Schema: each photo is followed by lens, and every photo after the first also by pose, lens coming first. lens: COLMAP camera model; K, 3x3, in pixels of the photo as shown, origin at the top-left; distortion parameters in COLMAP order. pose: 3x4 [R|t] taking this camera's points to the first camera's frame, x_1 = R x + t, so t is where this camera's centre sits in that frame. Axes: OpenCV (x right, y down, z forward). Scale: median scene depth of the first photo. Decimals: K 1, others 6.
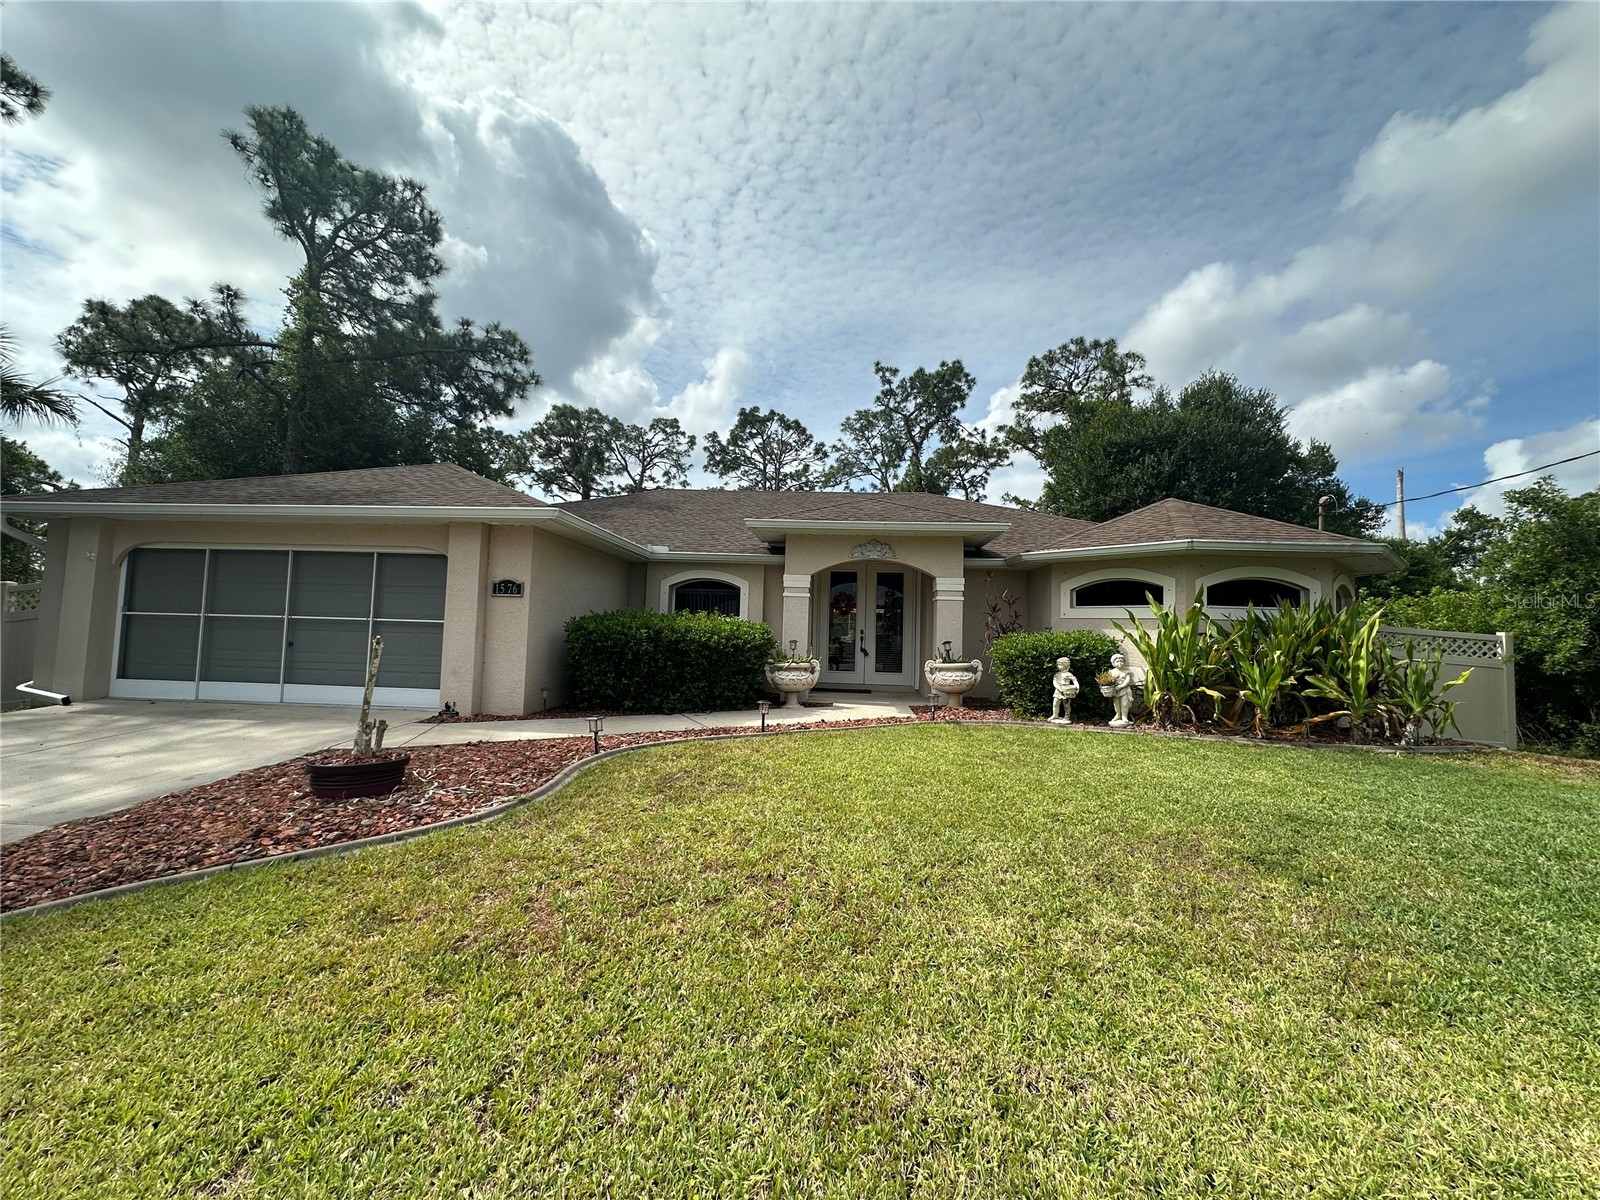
lens RADIAL K [[638.4, 0, 798.3], [0, 638.4, 600.5], [0, 0, 1]] dist [-0.004663, 0.001121]
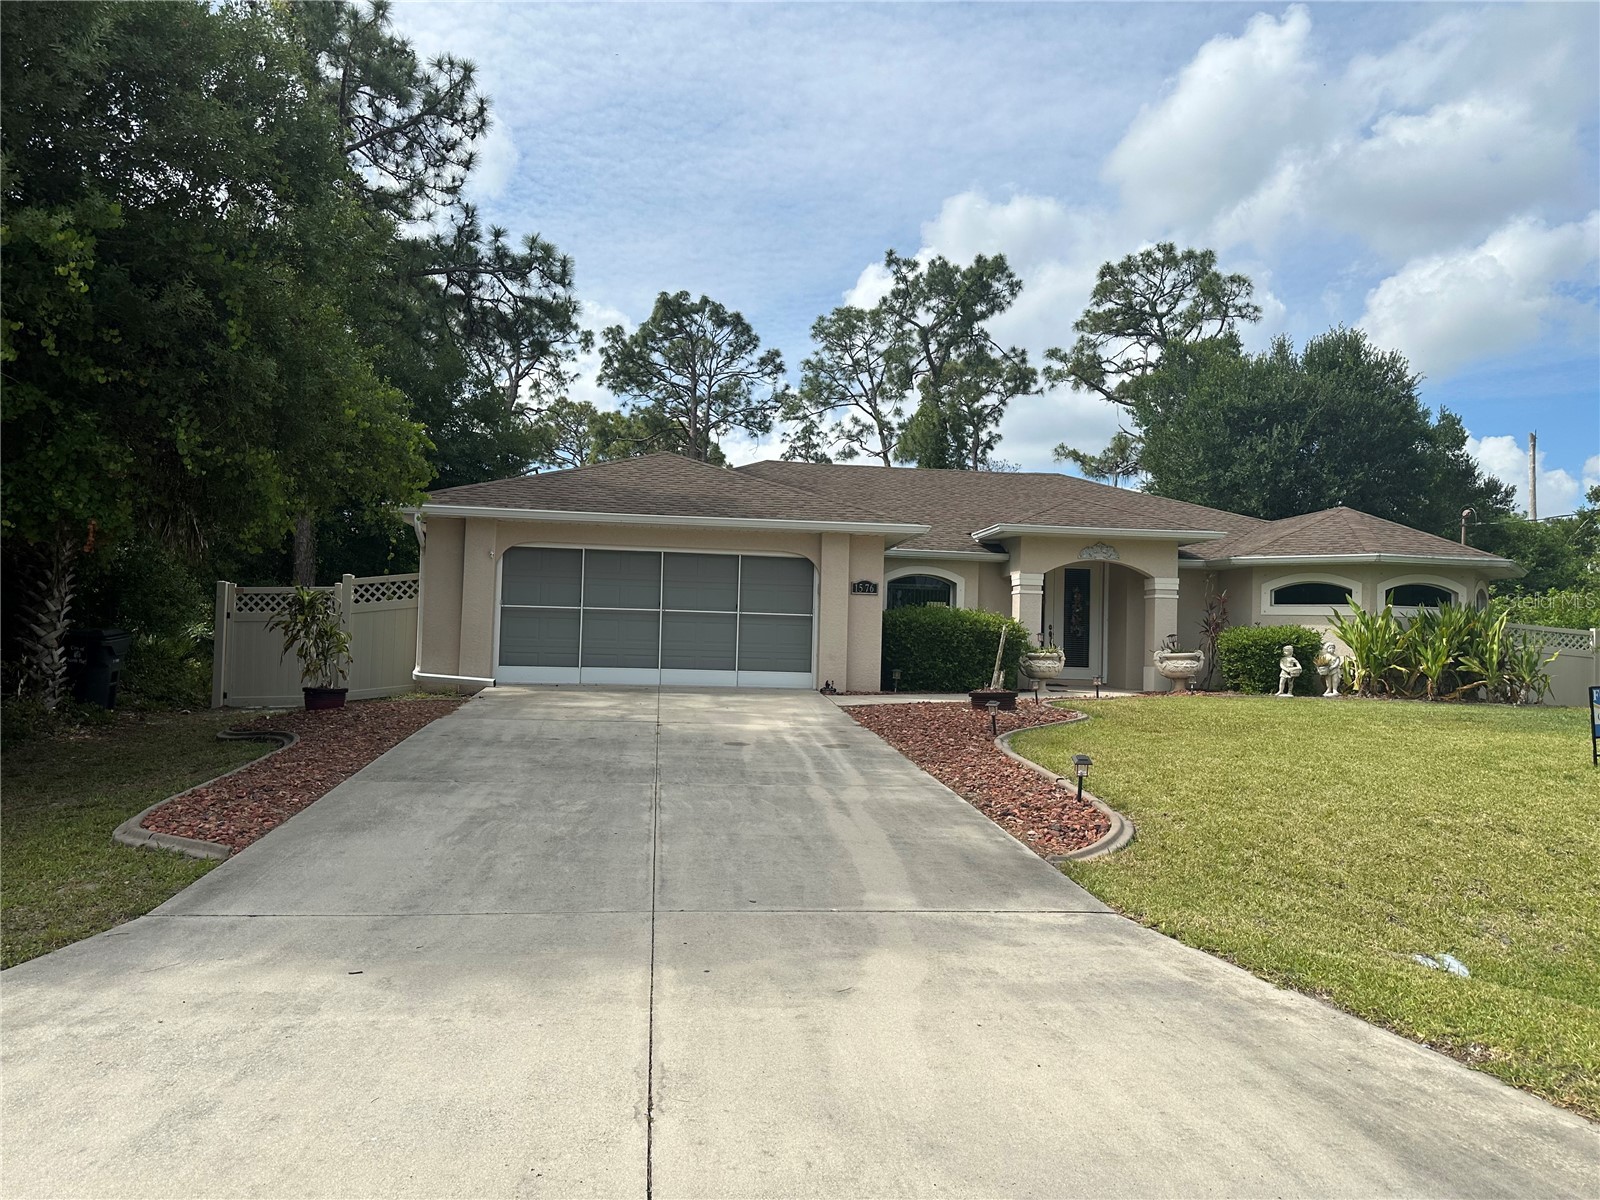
lens RADIAL K [[1143.6, 0, 798.8], [0, 1143.6, 607.8], [0, 0, 1]] dist [0.100104, -0.153854]
pose [[0.981358, 0.005535, 0.192111, -0.755793], [-0.009793, 0.999727, 0.021222, -0.019561], [-0.191941, -0.022708, 0.981144, -0.826741]]
